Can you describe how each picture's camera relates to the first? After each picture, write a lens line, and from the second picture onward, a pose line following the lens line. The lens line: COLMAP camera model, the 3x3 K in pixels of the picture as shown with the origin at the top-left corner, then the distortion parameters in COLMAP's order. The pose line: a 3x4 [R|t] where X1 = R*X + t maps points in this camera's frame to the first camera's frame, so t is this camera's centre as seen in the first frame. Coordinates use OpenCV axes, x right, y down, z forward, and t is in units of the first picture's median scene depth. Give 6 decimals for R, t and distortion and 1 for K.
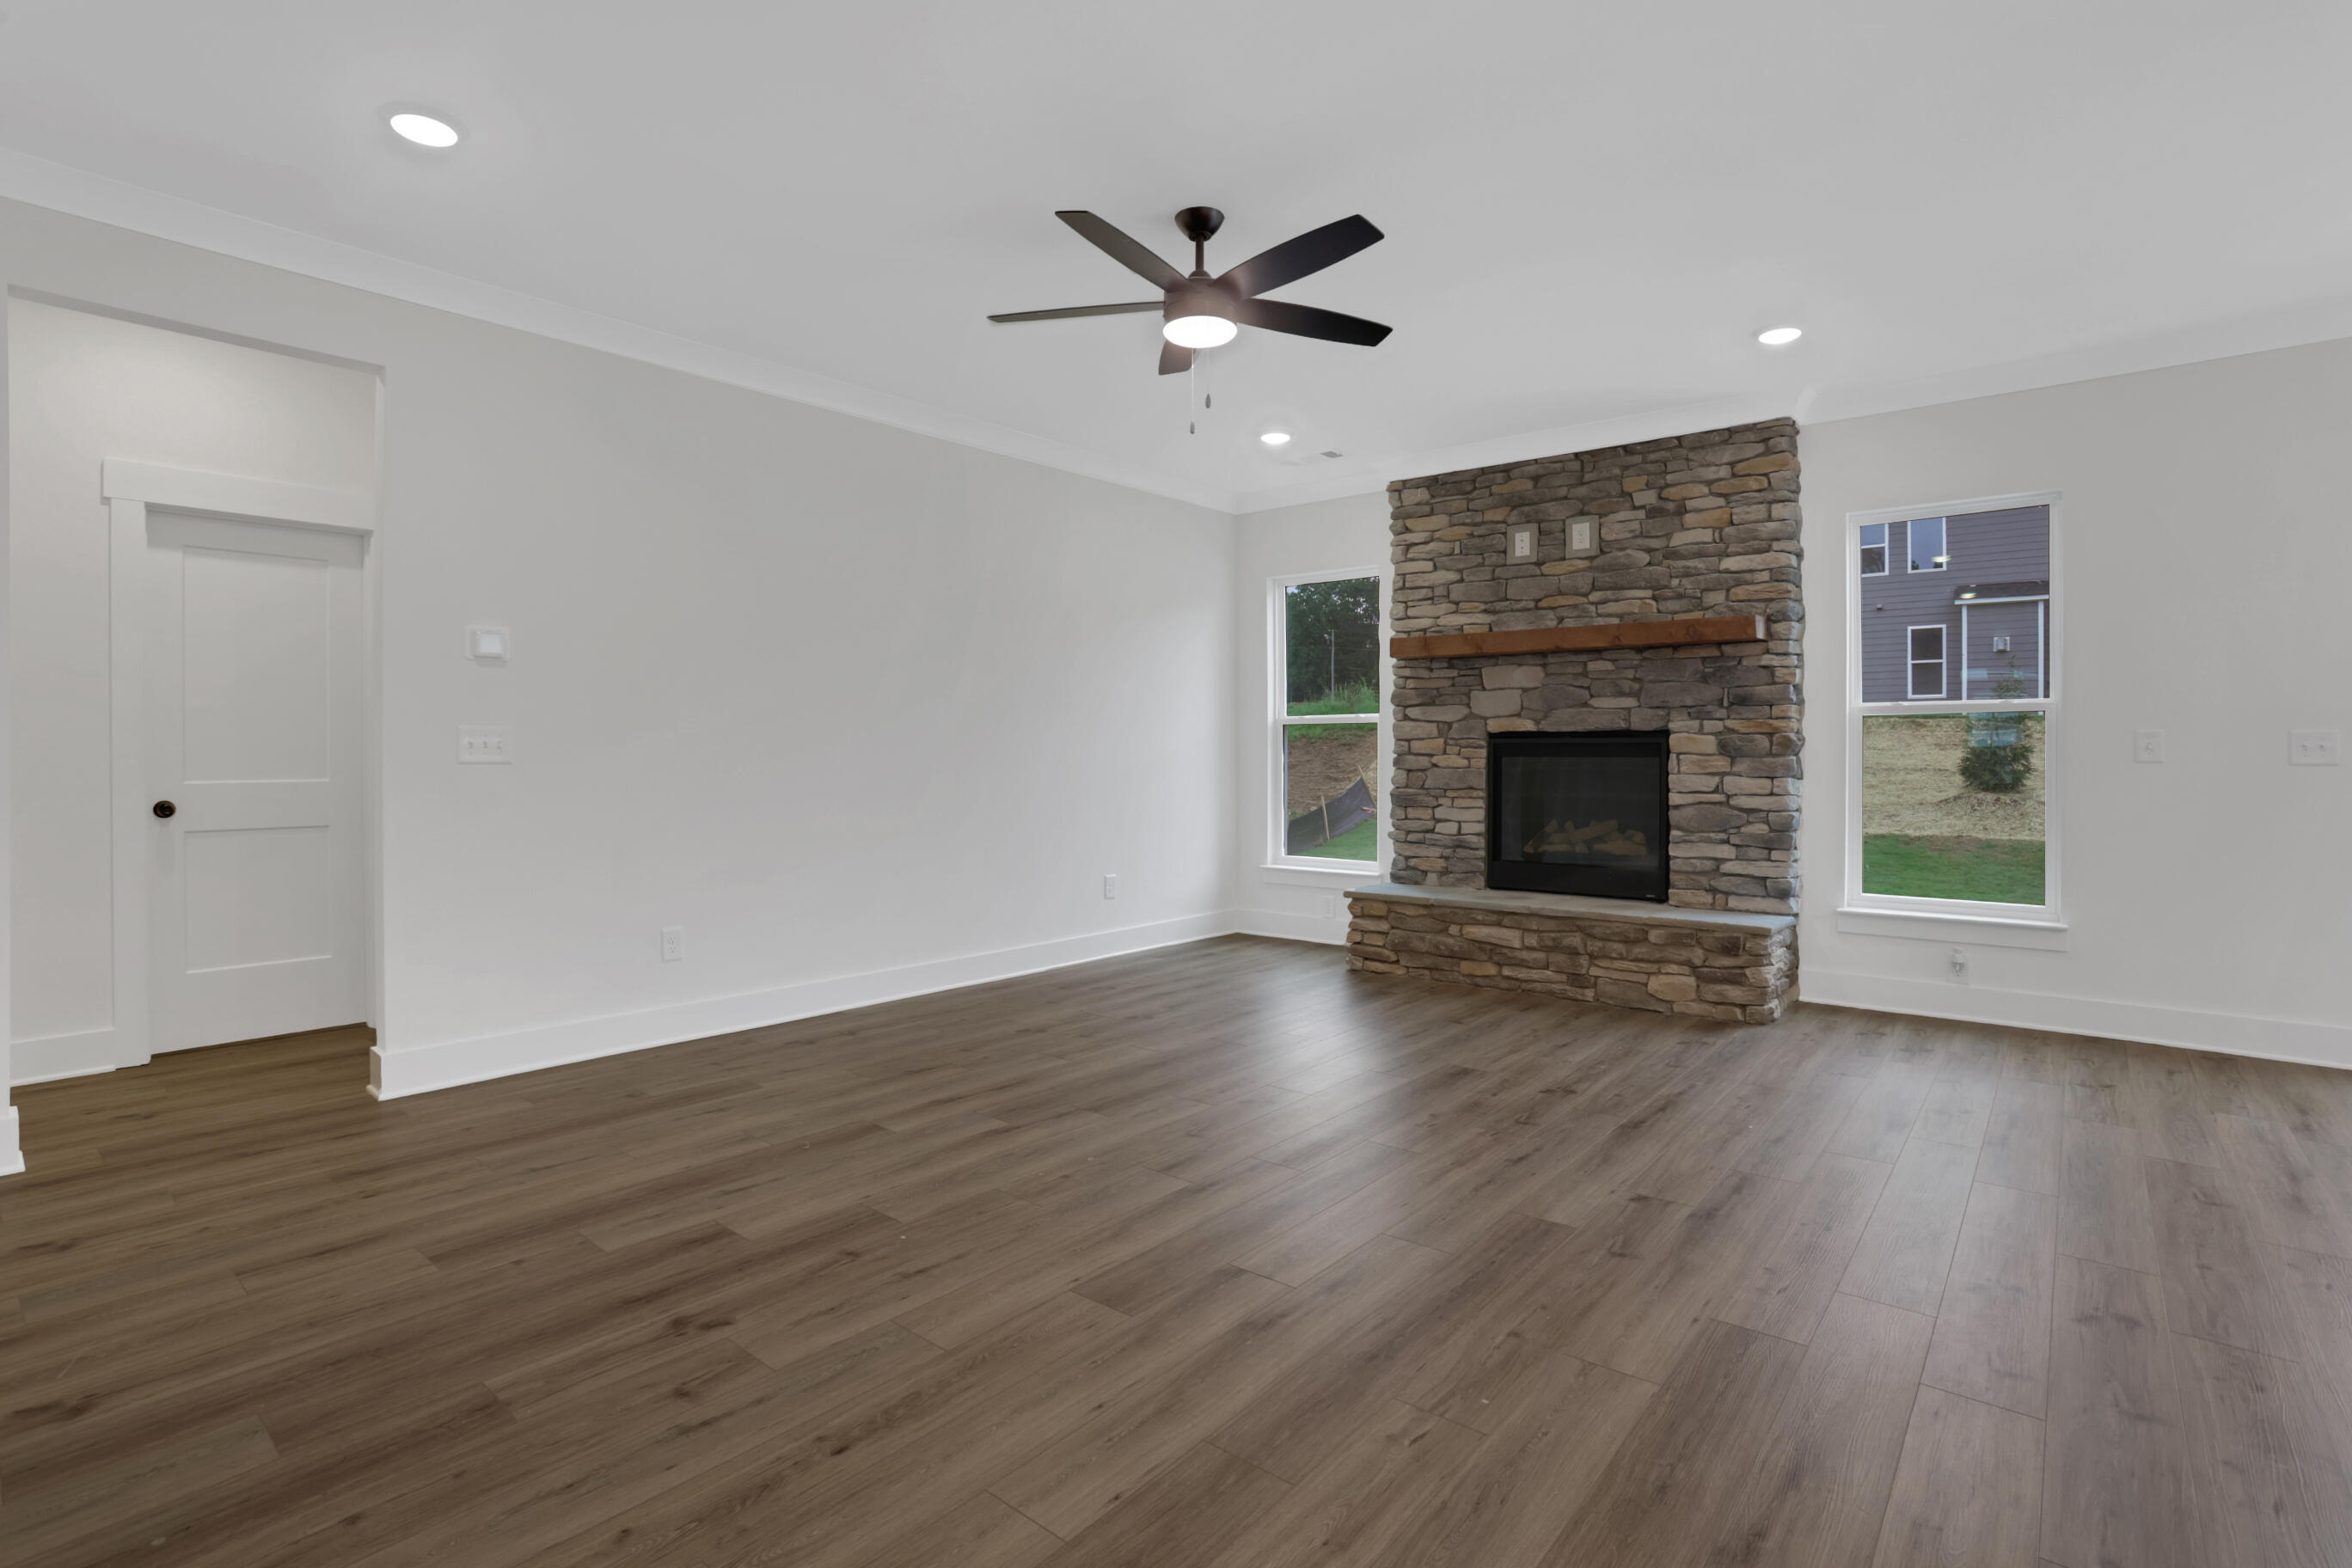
lens RADIAL K [[1140.6, 0, 1169.3], [0, 1140.6, 751.8], [0, 0, 1]] dist [-0.079936, 0.049700]
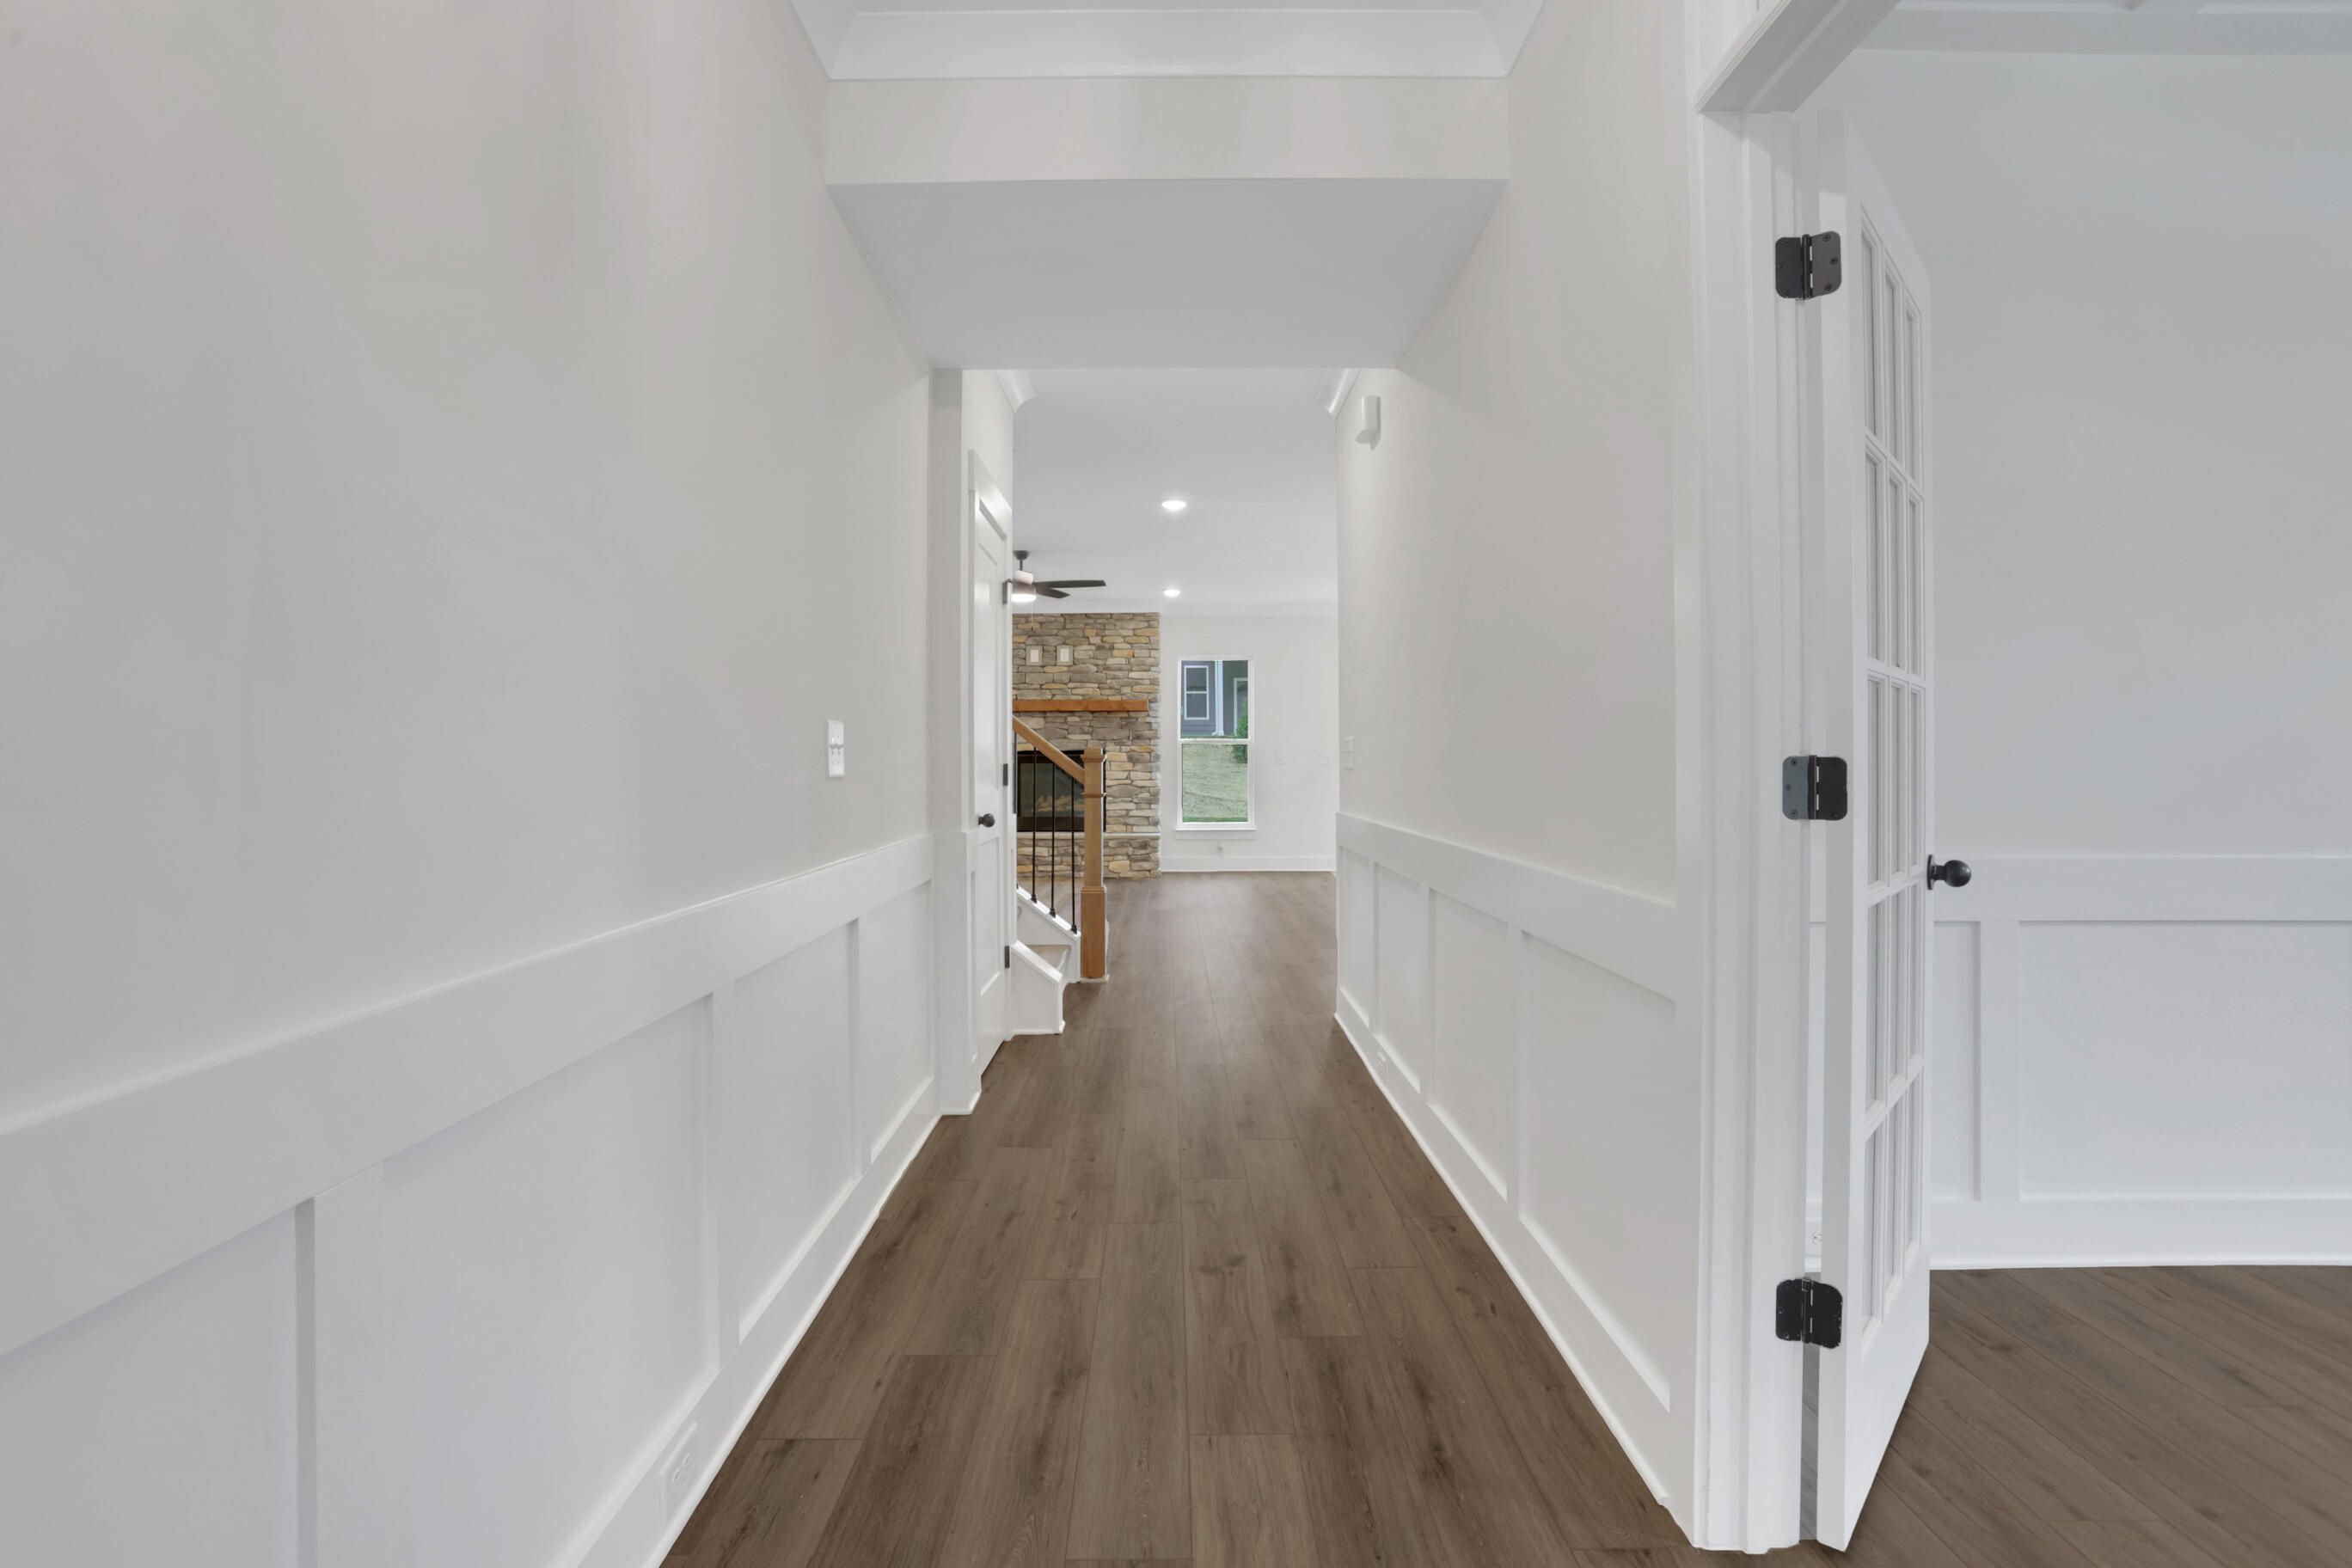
lens RADIAL K [[1118.5, 0, 1156.3], [0, 1118.5, 764.5], [0, 0, 1]] dist [-0.044684, 0.018565]
pose [[0.772300, -0.003487, 0.635248, -0.818987], [0.003402, 0.999993, 0.001354, 0.004675], [-0.635249, 0.001115, 0.772307, -0.690330]]
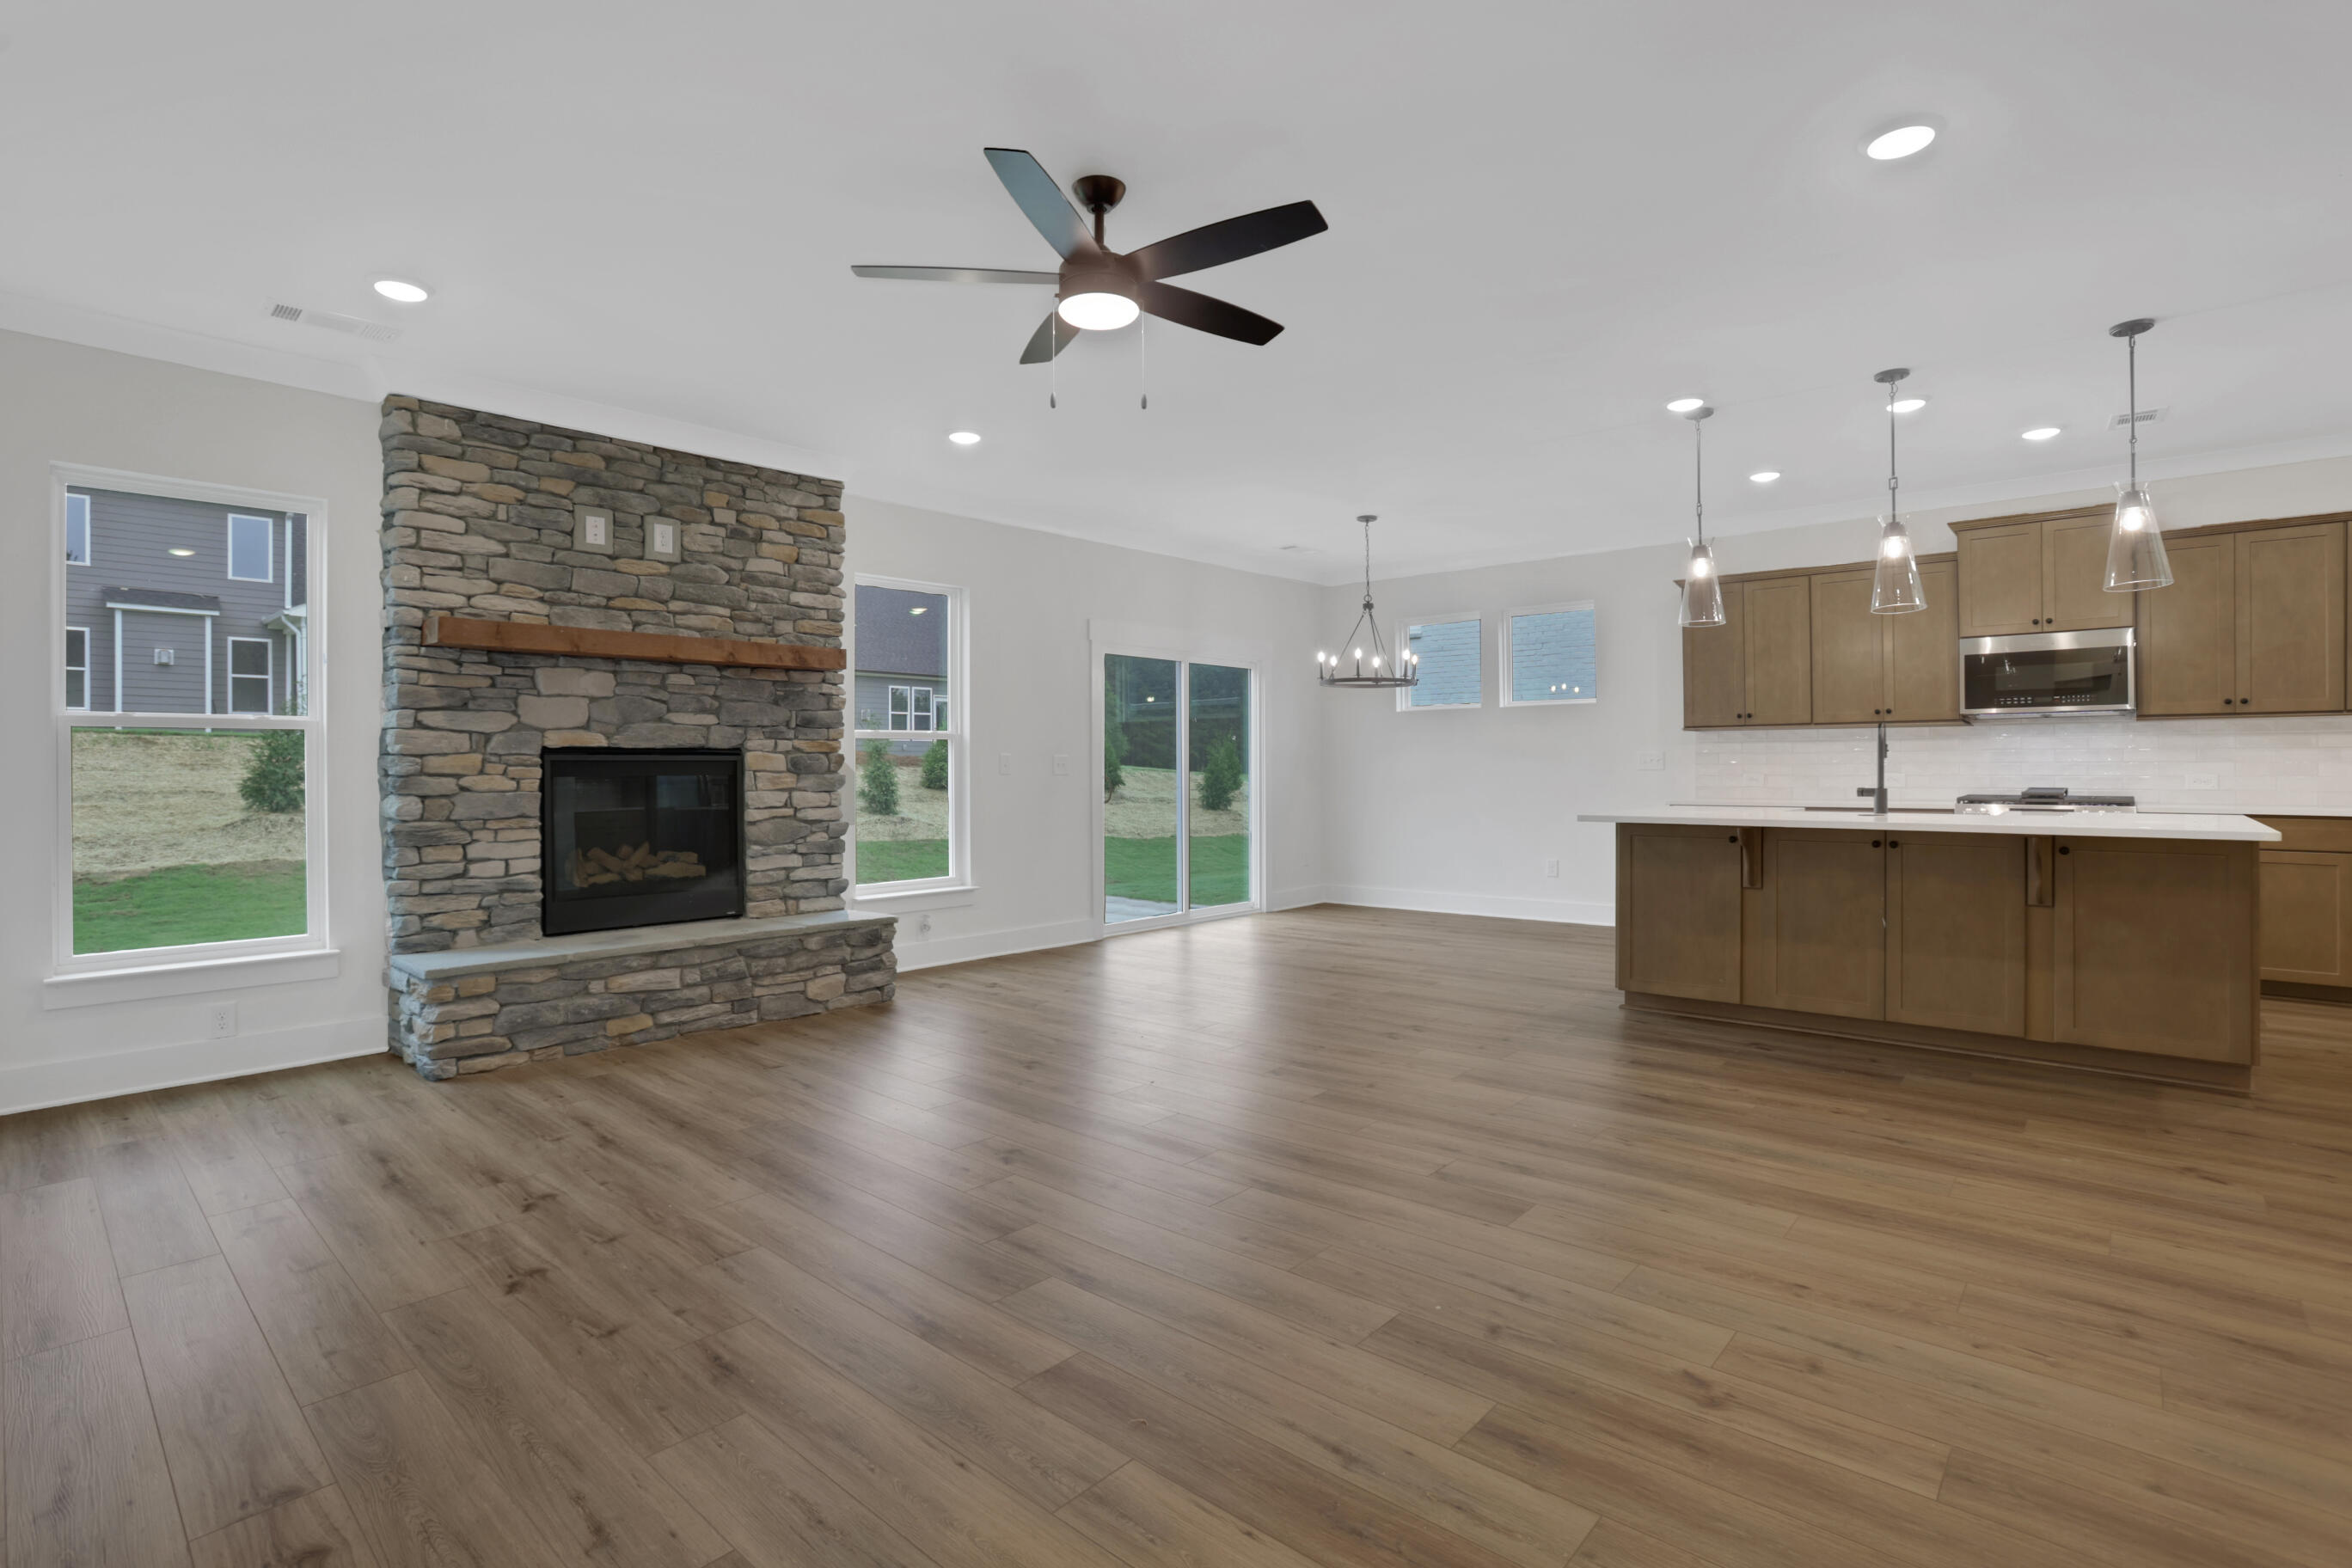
lens RADIAL K [[1118.5, 0, 1156.3], [0, 1118.5, 764.5], [0, 0, 1]] dist [-0.044684, 0.018565]
pose [[0.055019, 0.001768, 0.998484, -0.543363], [0.005981, 0.999980, -0.002100, -0.000284], [-0.998467, 0.006087, 0.055007, 0.562383]]
